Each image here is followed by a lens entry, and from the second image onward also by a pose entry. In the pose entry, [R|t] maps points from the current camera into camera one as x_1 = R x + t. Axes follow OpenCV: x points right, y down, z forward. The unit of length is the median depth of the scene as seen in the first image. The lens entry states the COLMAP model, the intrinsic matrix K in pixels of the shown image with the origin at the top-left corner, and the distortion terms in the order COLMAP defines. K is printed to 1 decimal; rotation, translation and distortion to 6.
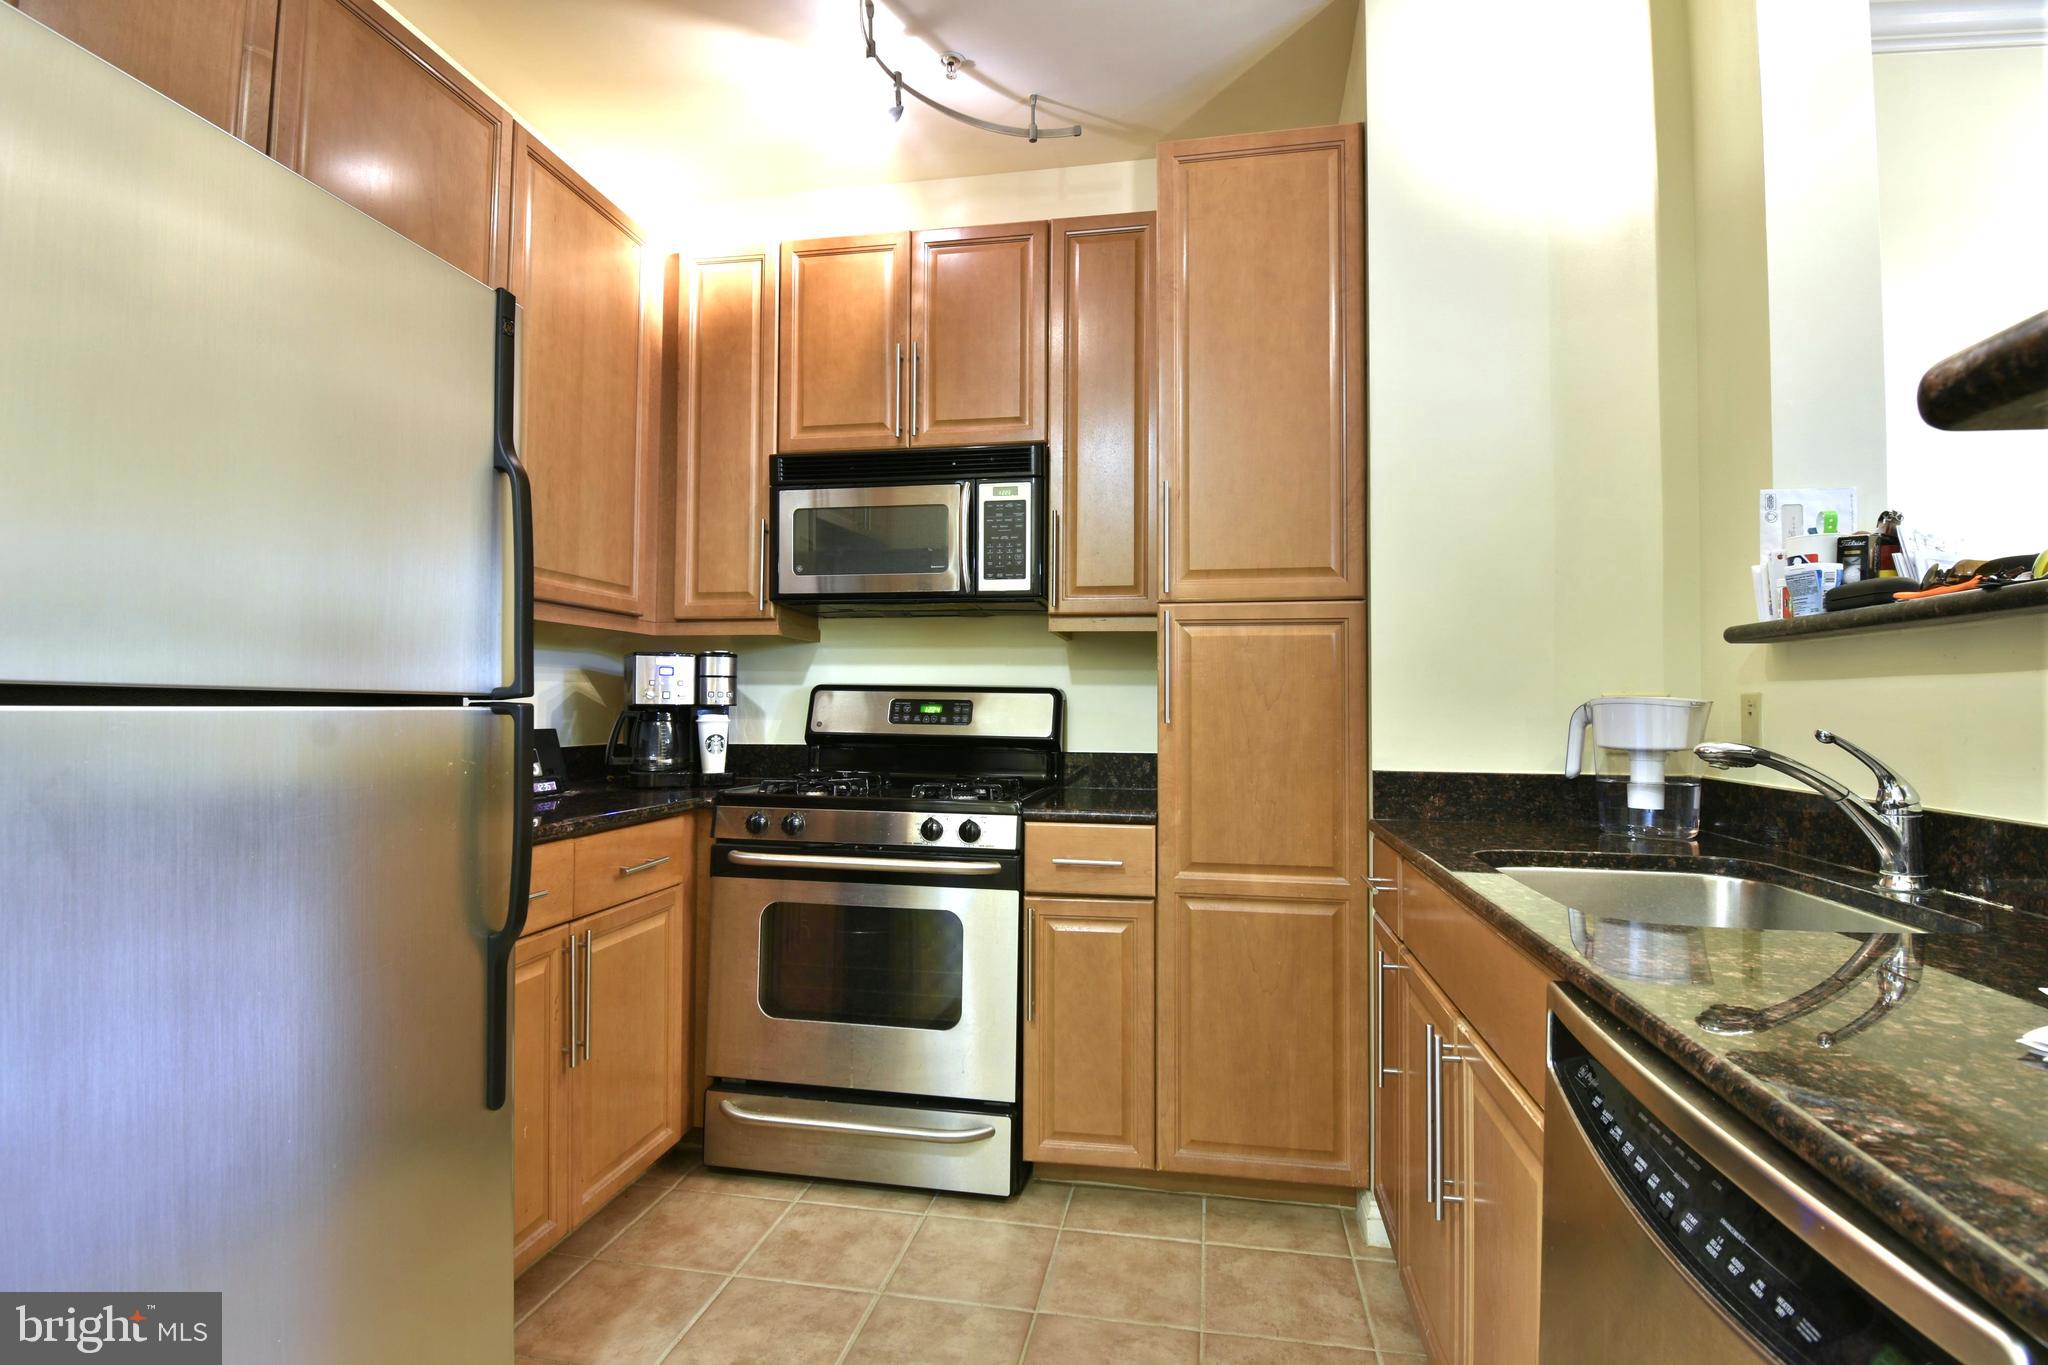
lens RADIAL K [[985.8, 0, 1027.2], [0, 985.8, 682.3], [0, 0, 1]] dist [0.003039, 0.000220]
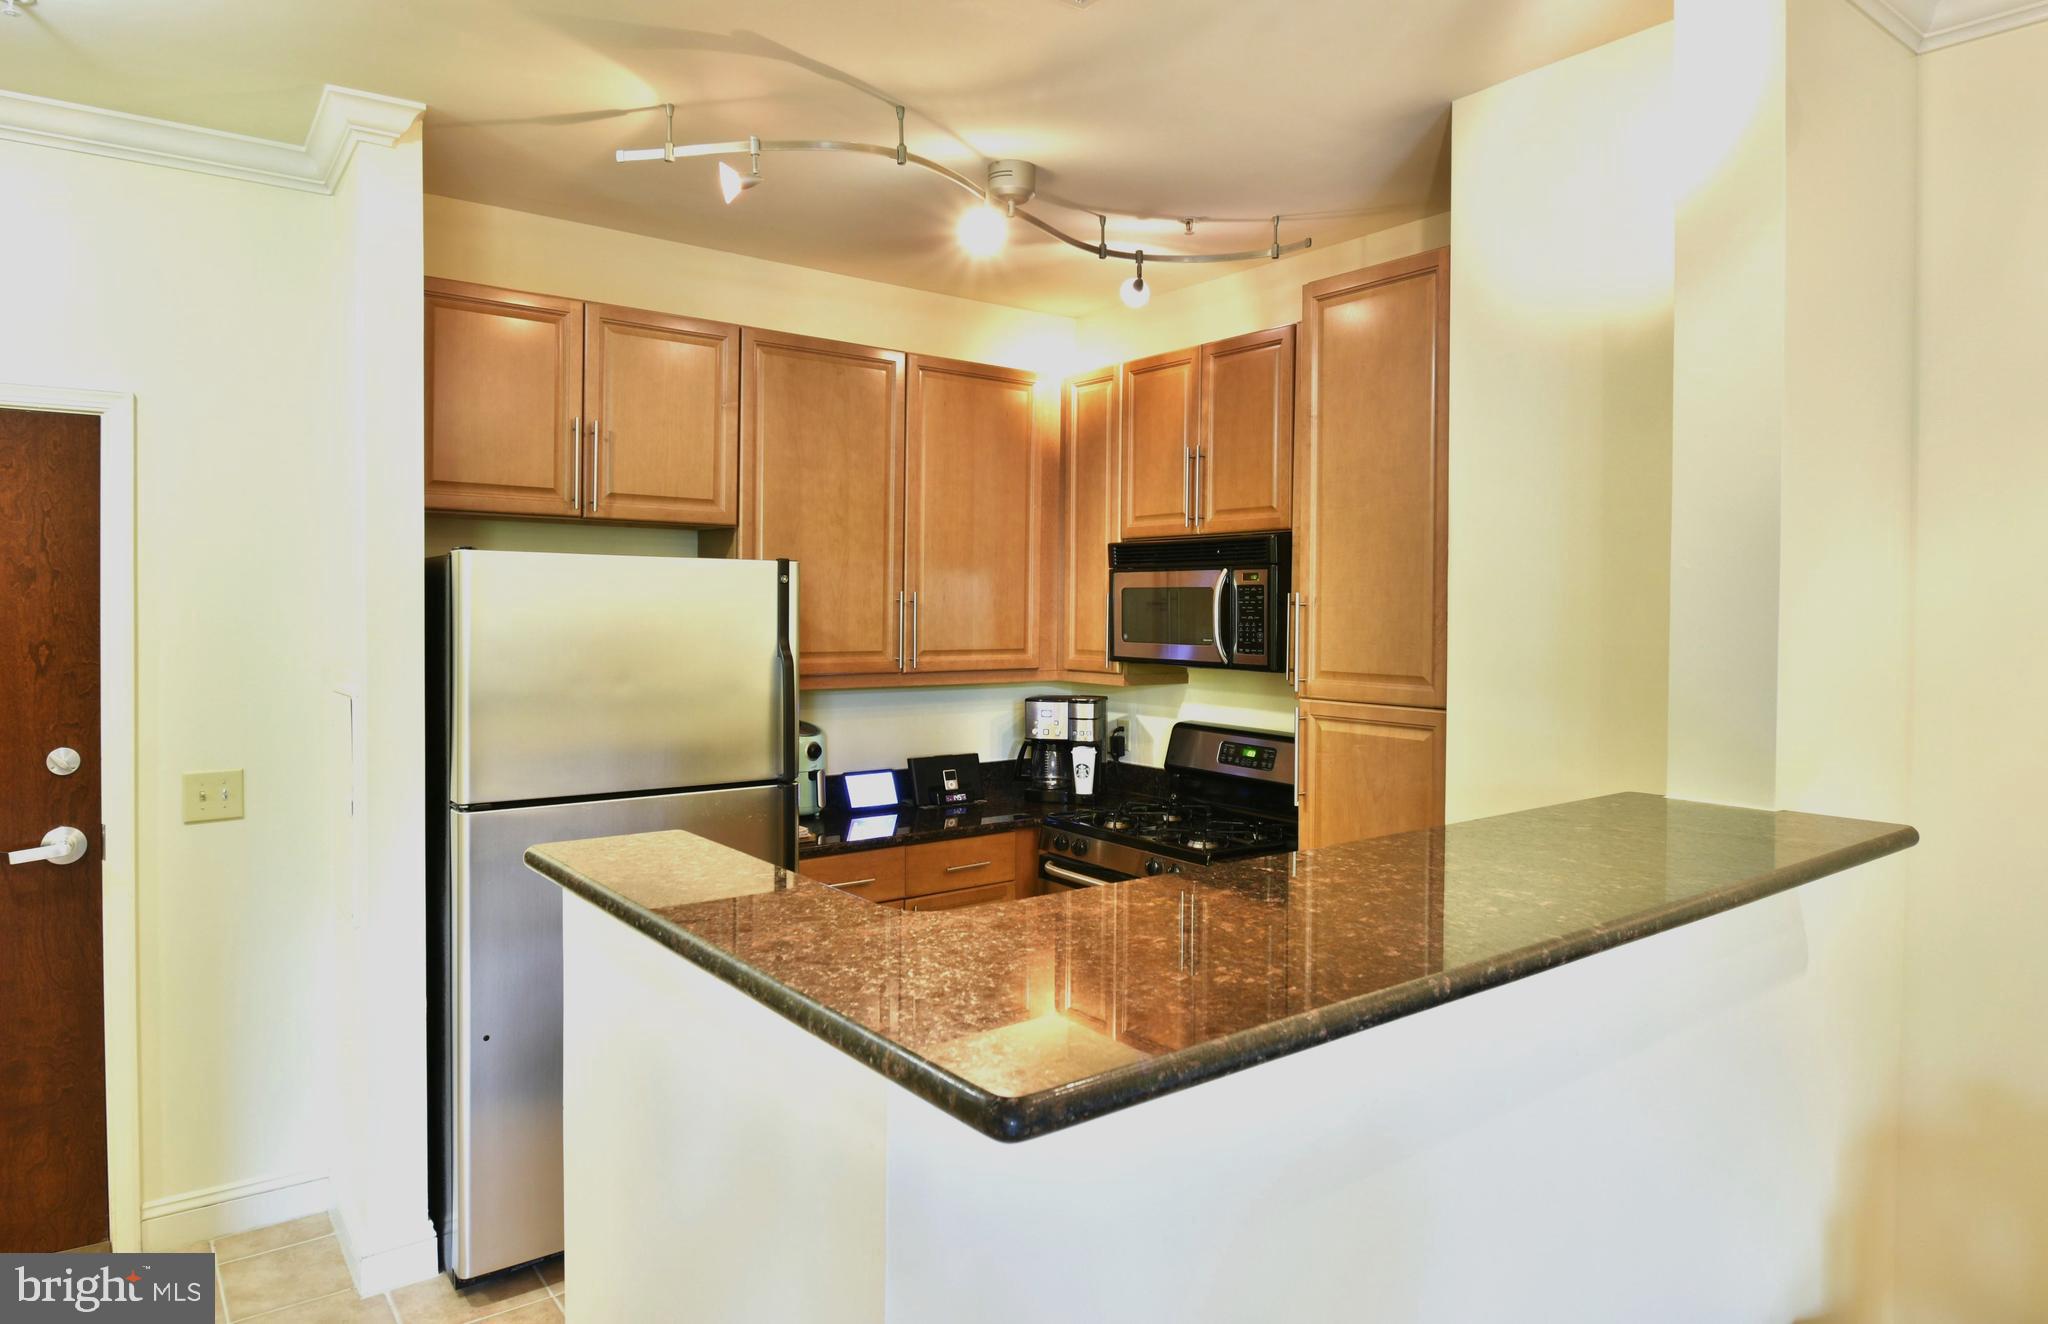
lens RADIAL K [[1253.5, 0, 1072.9], [0, 1253.5, 628.2], [0, 0, 1]] dist [-0.011148, -0.001888]
pose [[0.747886, 0.012629, -0.663707, 0.762667], [0.013494, 0.999323, 0.034221, -0.182150], [0.663690, -0.034549, 0.747210, -0.210321]]
